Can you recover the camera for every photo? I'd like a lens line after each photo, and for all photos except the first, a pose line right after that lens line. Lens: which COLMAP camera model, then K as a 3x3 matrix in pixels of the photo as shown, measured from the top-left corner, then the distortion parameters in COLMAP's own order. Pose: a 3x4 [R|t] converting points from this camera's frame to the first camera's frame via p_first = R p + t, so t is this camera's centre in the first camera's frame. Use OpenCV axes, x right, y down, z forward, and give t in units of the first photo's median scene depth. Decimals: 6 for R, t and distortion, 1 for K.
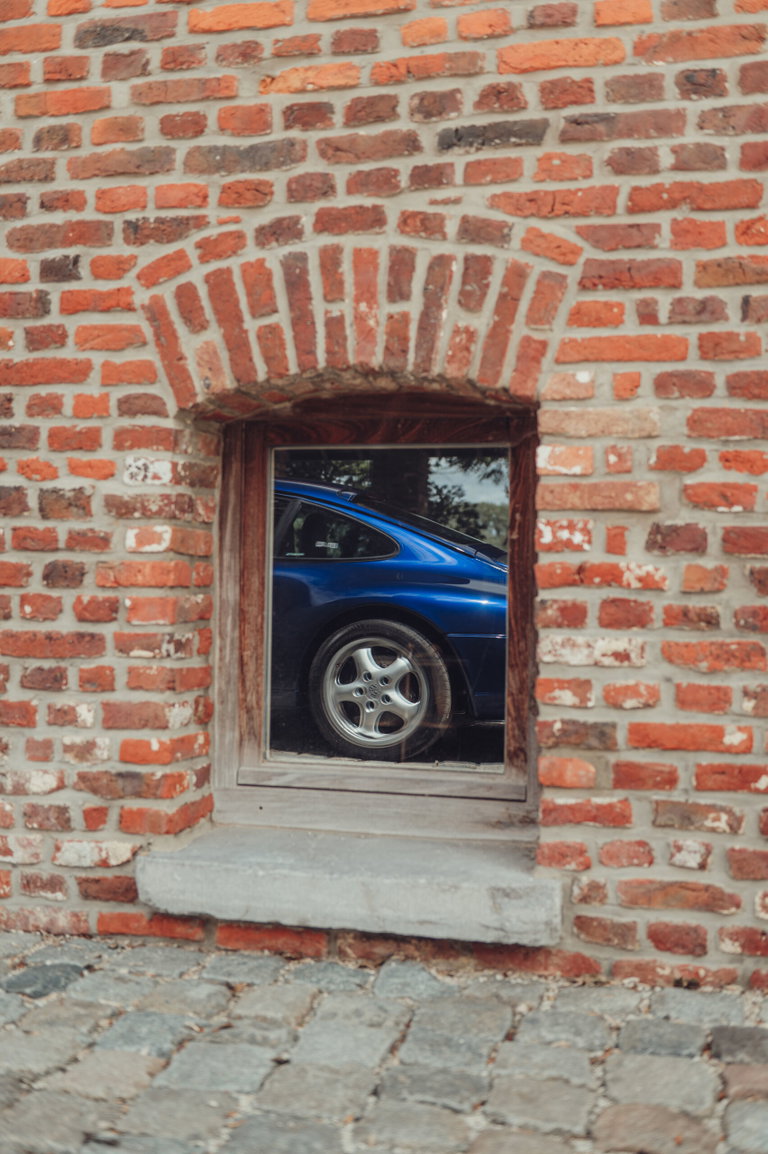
lens RADIAL K [[1201.9, 0, 383.9], [0, 1201.9, 576.3], [0, 0, 1]] dist [-0.008437, 0.000000]
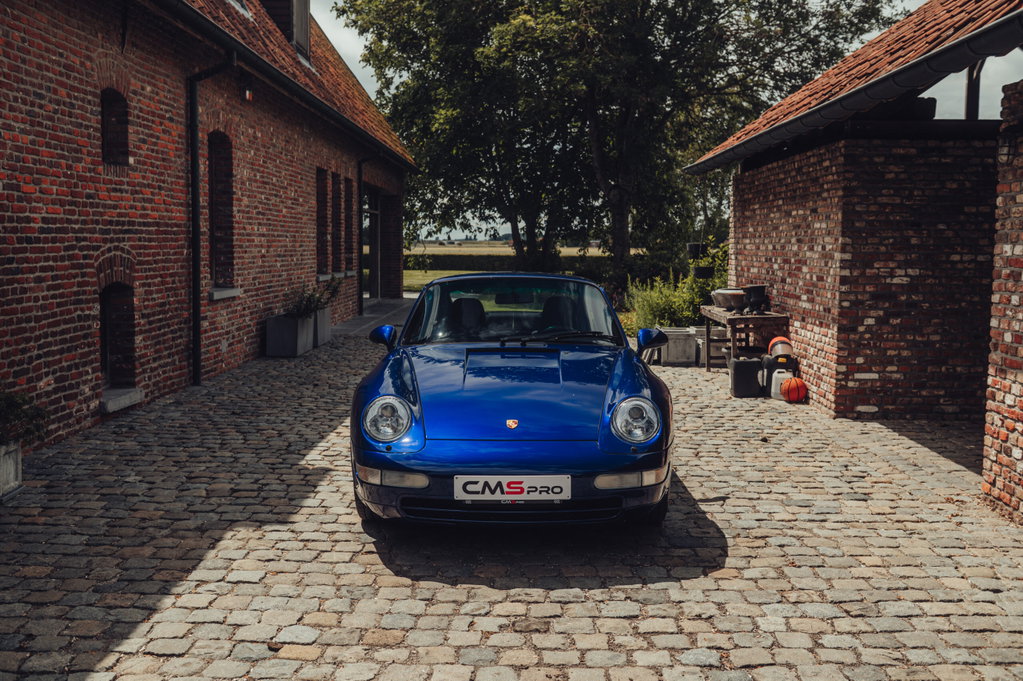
lens RADIAL K [[1065.4, 0, 507.4], [0, 1065.4, 342.7], [0, 0, 1]] dist [-0.008437, 0.000000]
pose [[-0.199785, -0.106187, 0.974069, -4.022623], [-0.016507, 0.994334, 0.105010, -0.375930], [-0.979701, 0.004900, -0.200406, 0.376218]]
